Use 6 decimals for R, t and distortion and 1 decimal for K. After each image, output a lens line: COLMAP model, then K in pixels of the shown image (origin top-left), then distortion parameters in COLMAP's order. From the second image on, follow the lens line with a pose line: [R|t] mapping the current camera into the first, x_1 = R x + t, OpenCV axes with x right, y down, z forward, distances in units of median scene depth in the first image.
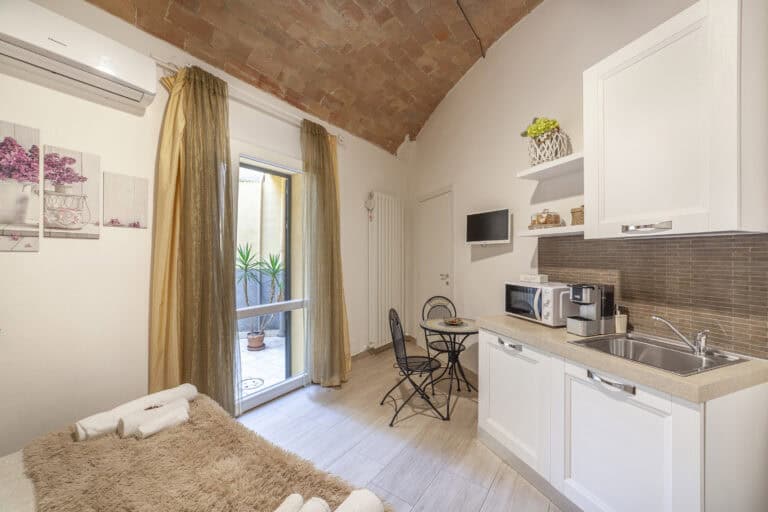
lens RADIAL K [[295.6, 0, 384.0], [0, 295.6, 256.0], [0, 0, 1]] dist [-0.022093, 0.008303]
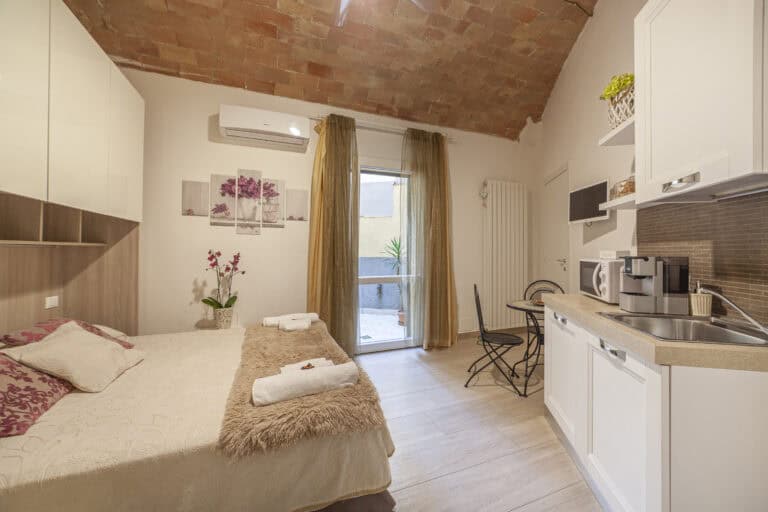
lens RADIAL K [[290.1, 0, 381.2], [0, 290.1, 250.0], [0, 0, 1]] dist [-0.019517, 0.000188]
pose [[0.836817, 0.001631, -0.547480, 0.411999], [-0.005831, 0.999965, -0.005934, 0.073845], [0.547451, 0.008158, 0.836798, -0.122760]]
